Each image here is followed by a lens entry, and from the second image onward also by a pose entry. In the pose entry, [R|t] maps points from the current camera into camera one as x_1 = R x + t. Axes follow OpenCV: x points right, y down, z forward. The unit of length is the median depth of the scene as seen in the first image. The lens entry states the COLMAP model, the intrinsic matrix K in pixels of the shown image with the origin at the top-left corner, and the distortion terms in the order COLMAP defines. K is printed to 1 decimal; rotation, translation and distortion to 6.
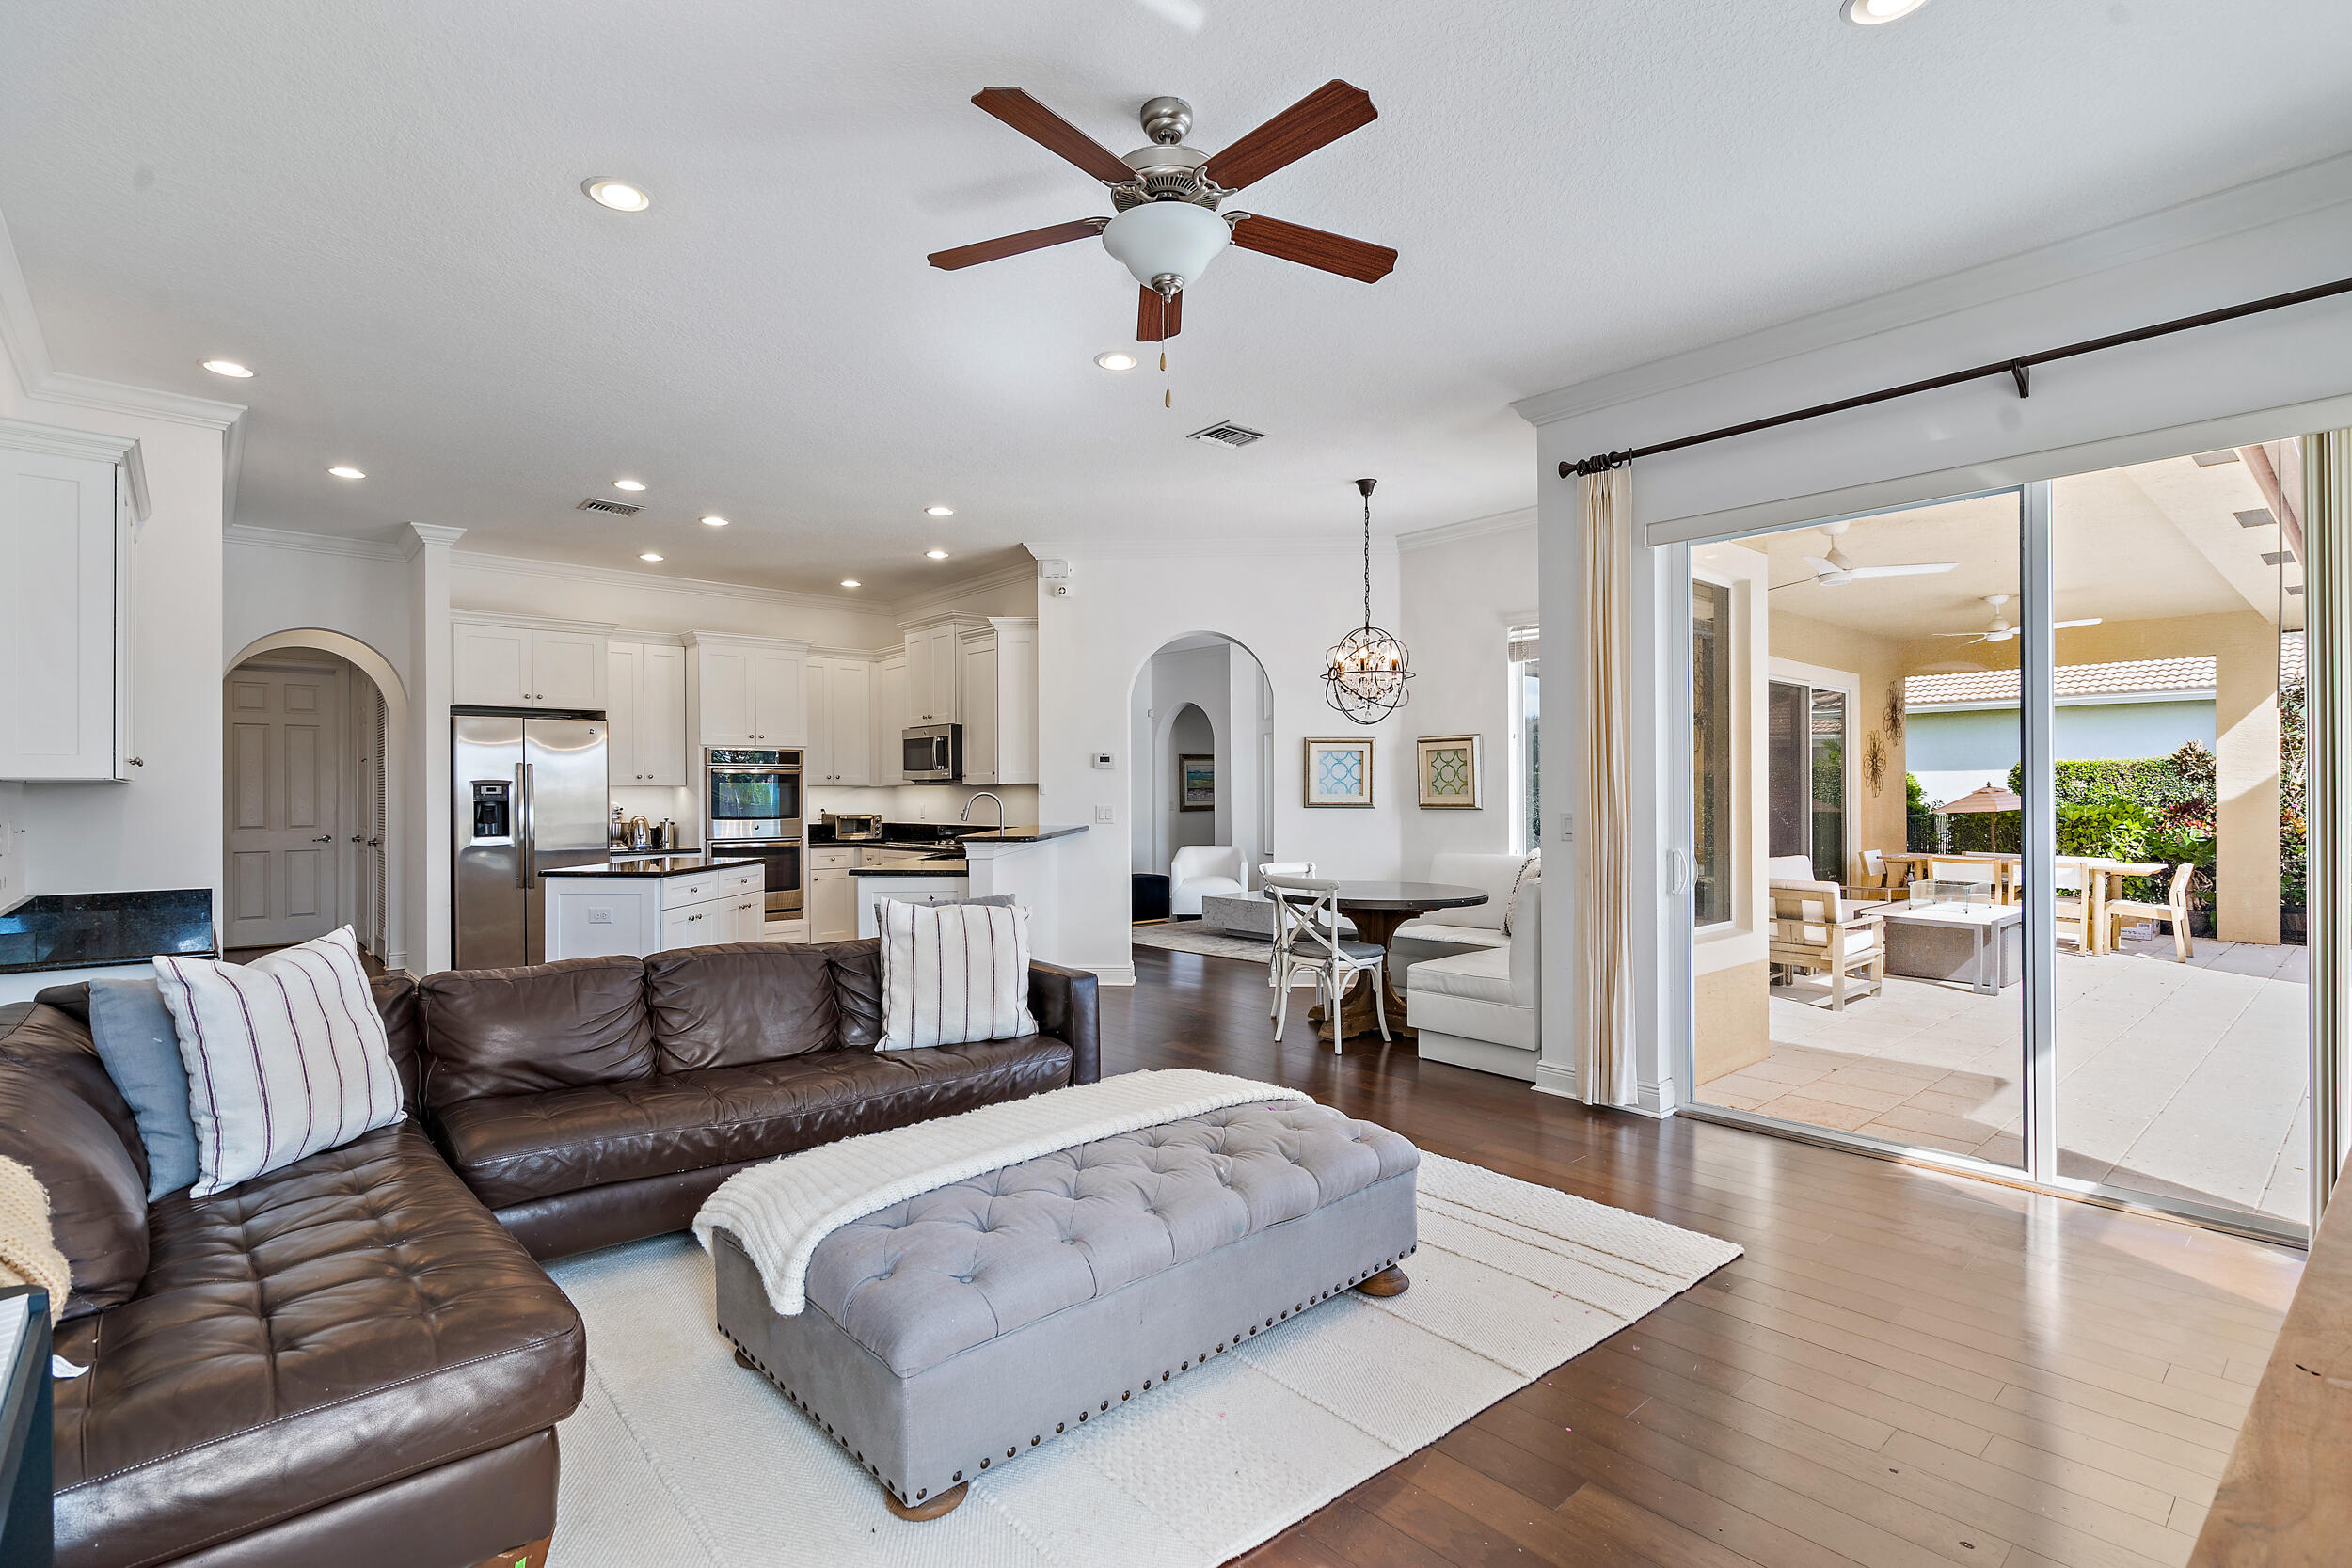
lens RADIAL K [[1094.4, 0, 1169.8], [0, 1094.4, 791.1], [0, 0, 1]] dist [-0.003544, 0.000937]
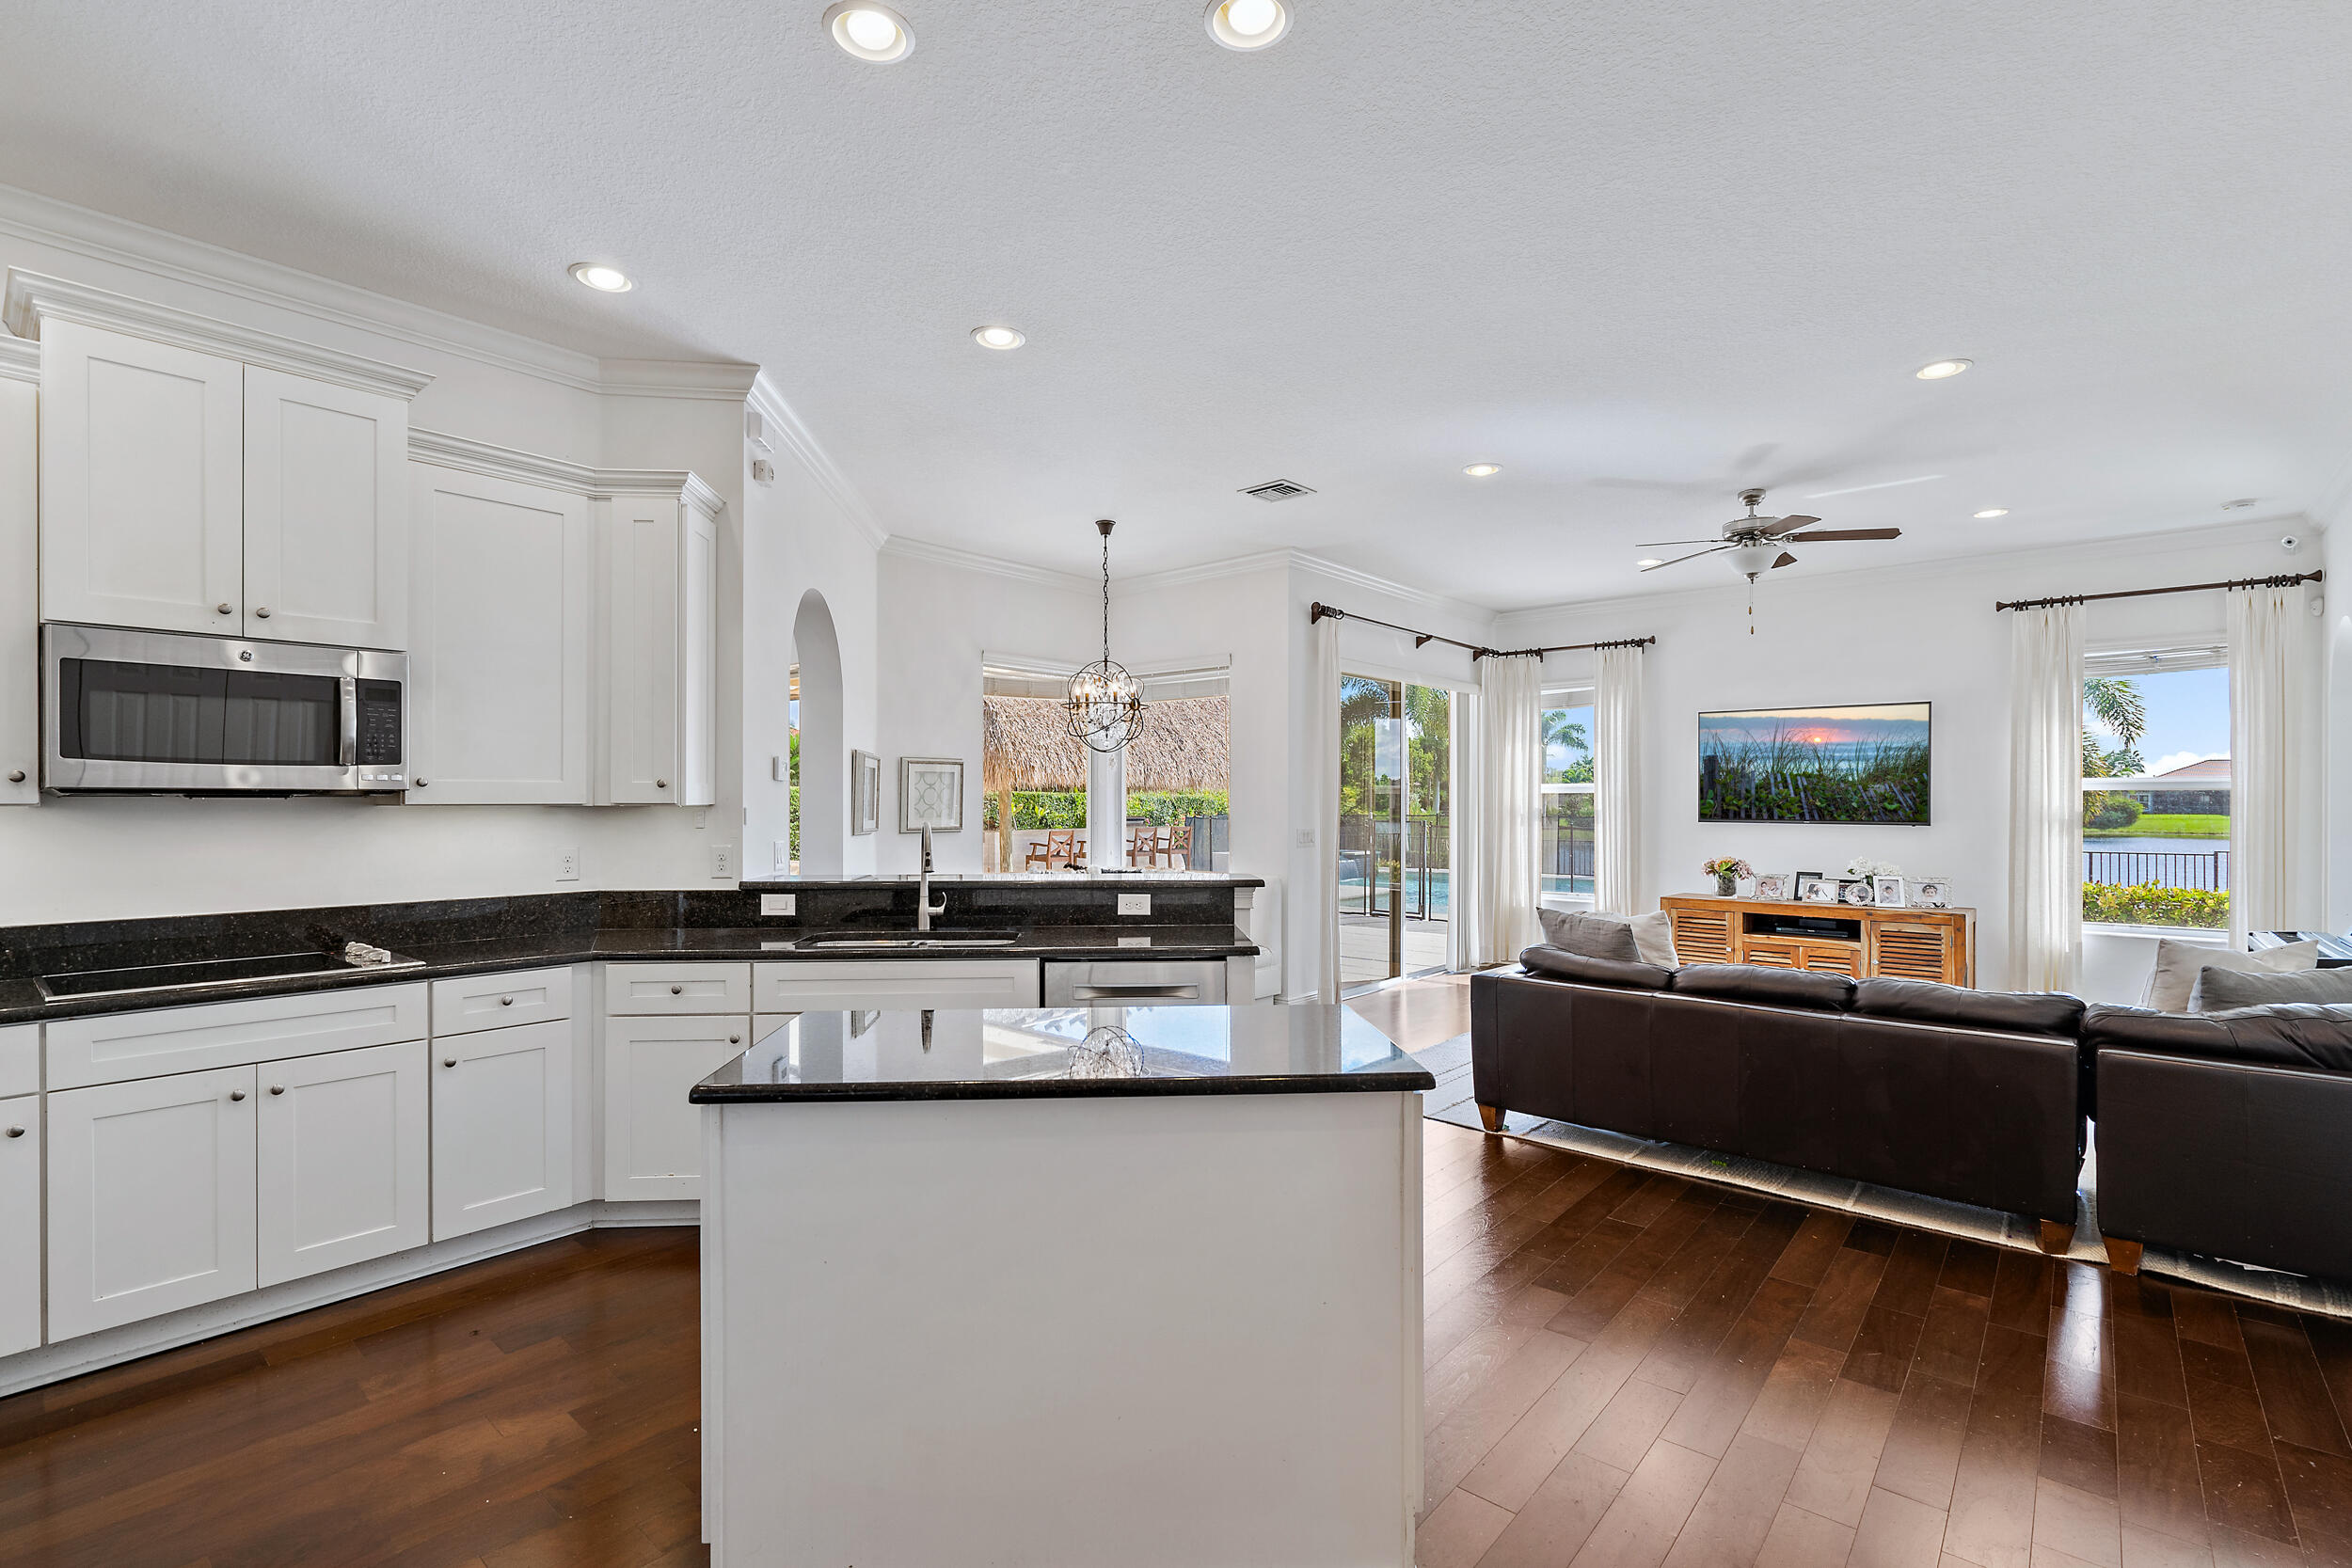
lens RADIAL K [[1054.1, 0, 1175.5], [0, 1054.1, 806.4], [0, 0, 1]] dist [-0.003742, 0.000536]
pose [[-0.127849, 0.002666, 0.991790, -0.654653], [-0.000332, 0.999996, -0.002731, -0.005140], [-0.991794, -0.000678, -0.127848, 0.828469]]
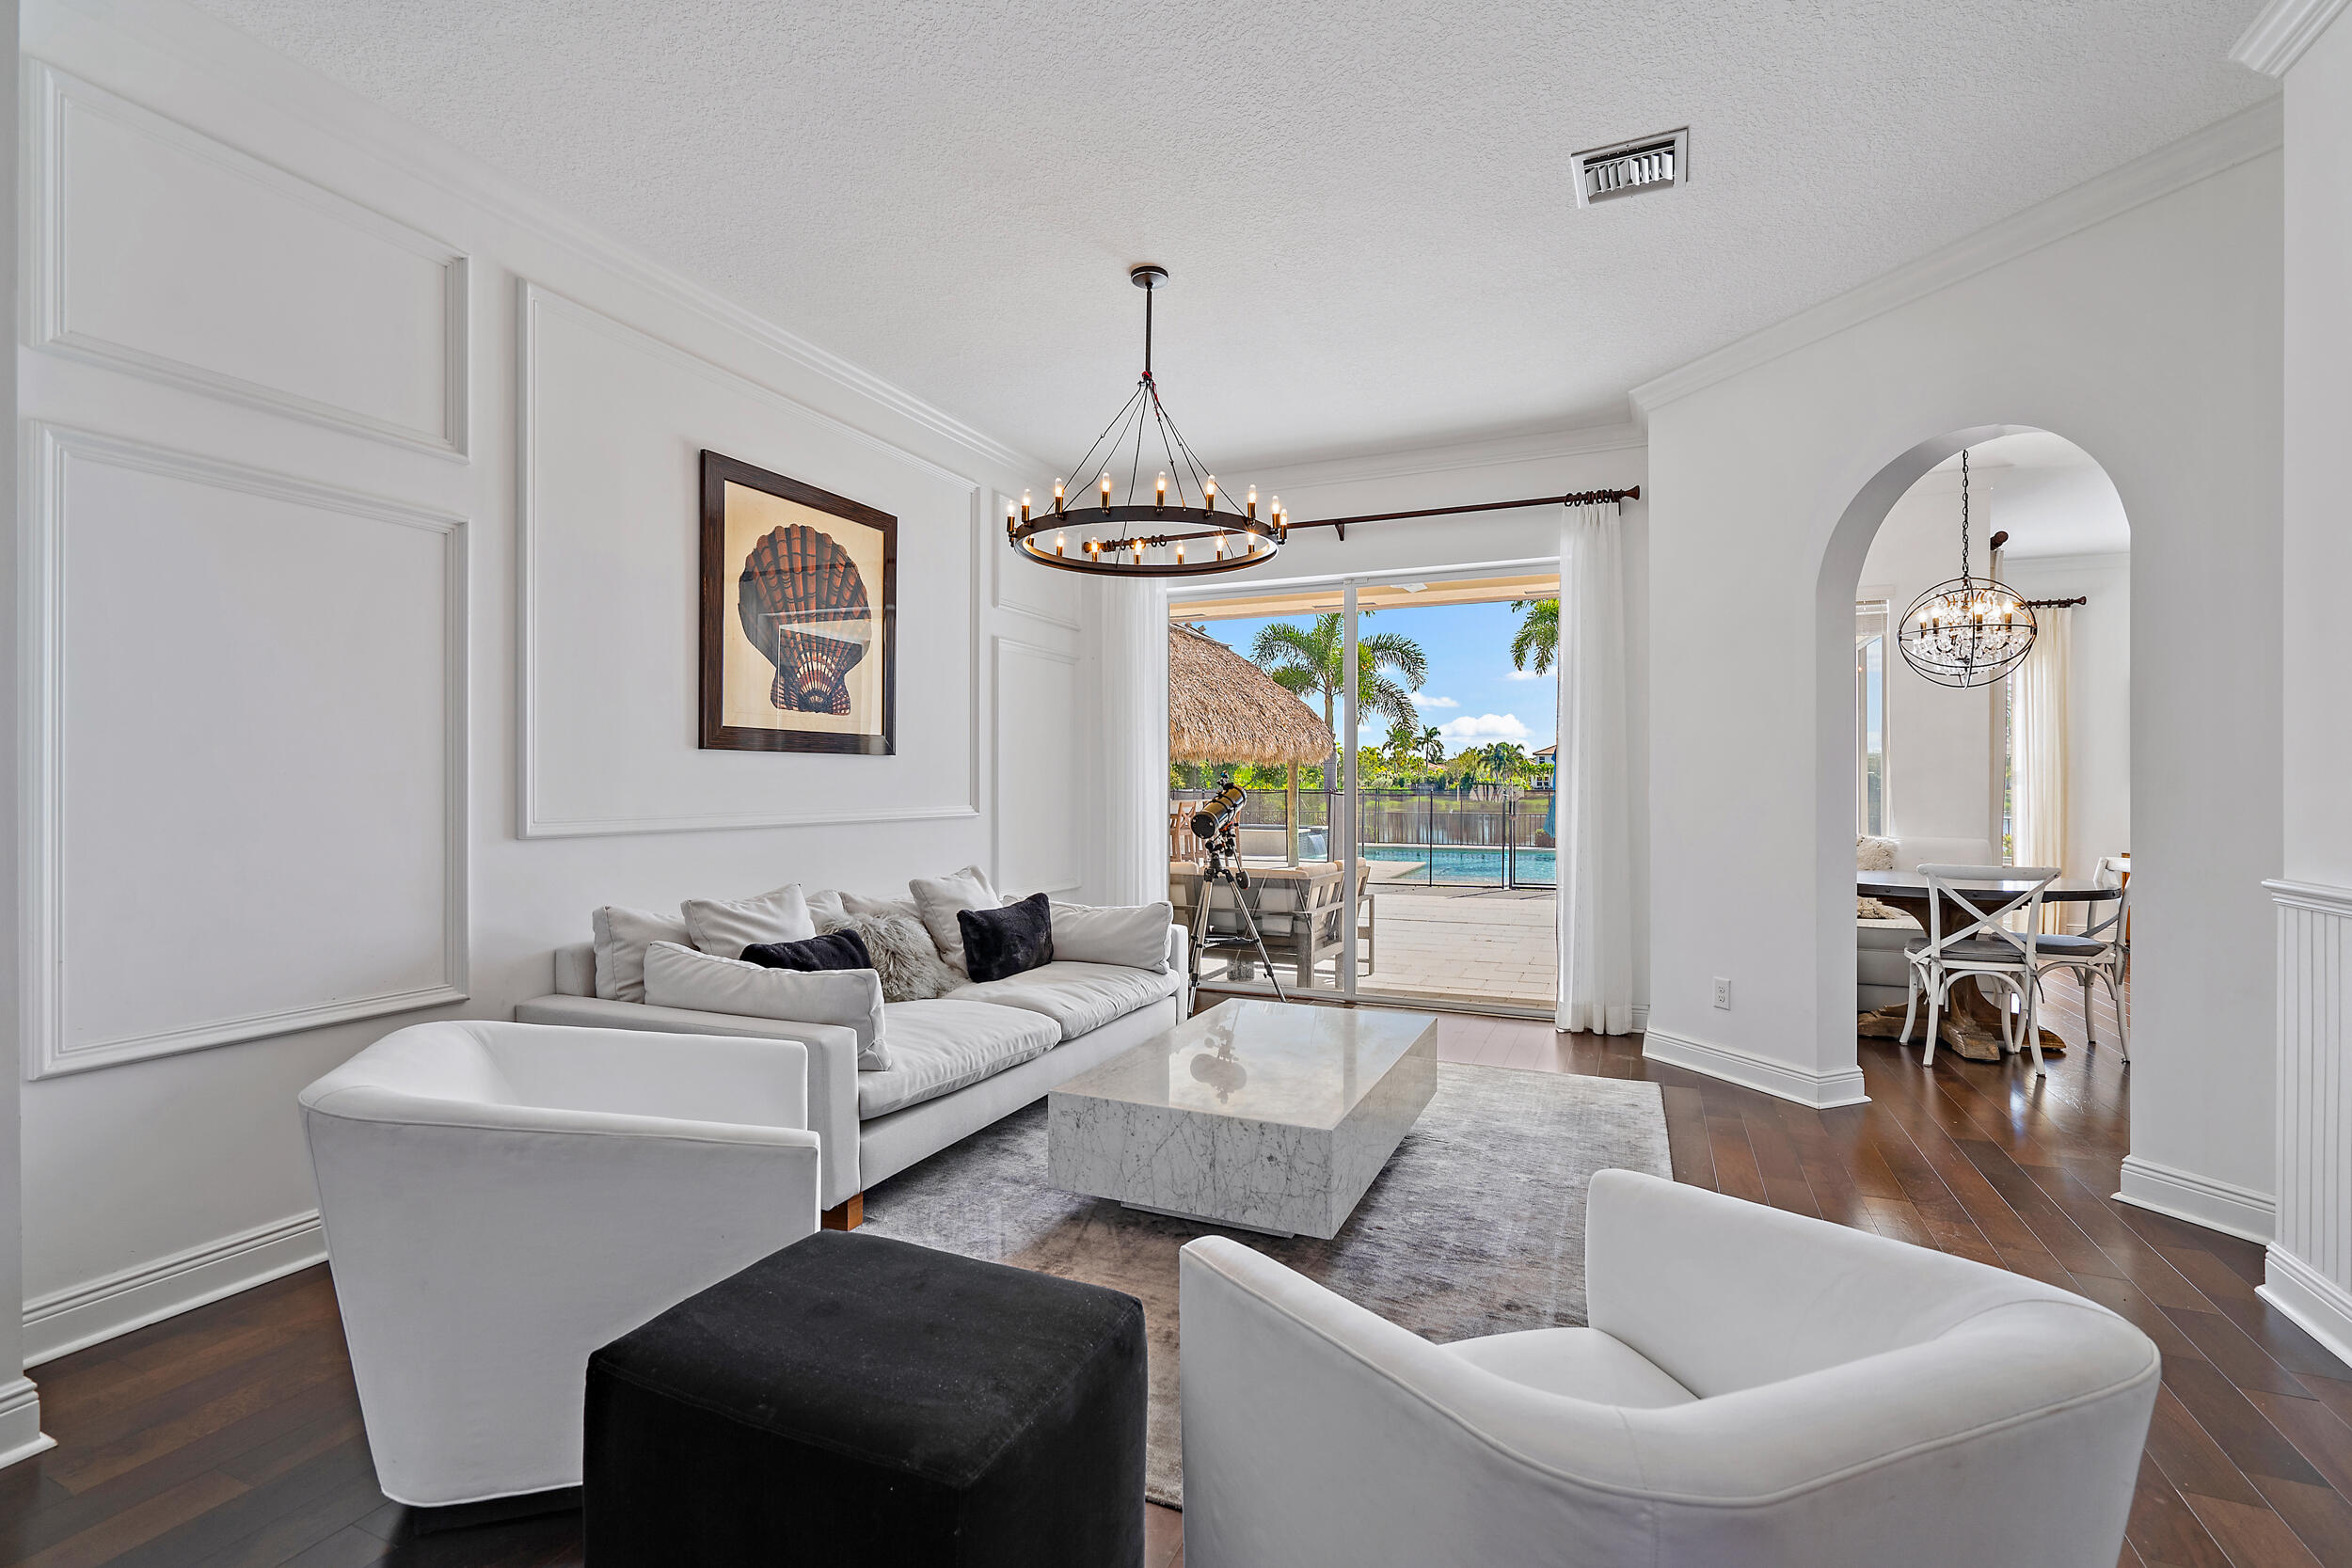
lens RADIAL K [[1062.5, 0, 1171.6], [0, 1062.5, 787.4], [0, 0, 1]] dist [-0.008858, 0.006047]
pose [[-0.412458, 0.001467, 0.910975, -0.252172], [-0.000878, 0.999998, -0.002008, 0.015008], [-0.910976, -0.001628, -0.412456, 1.500836]]
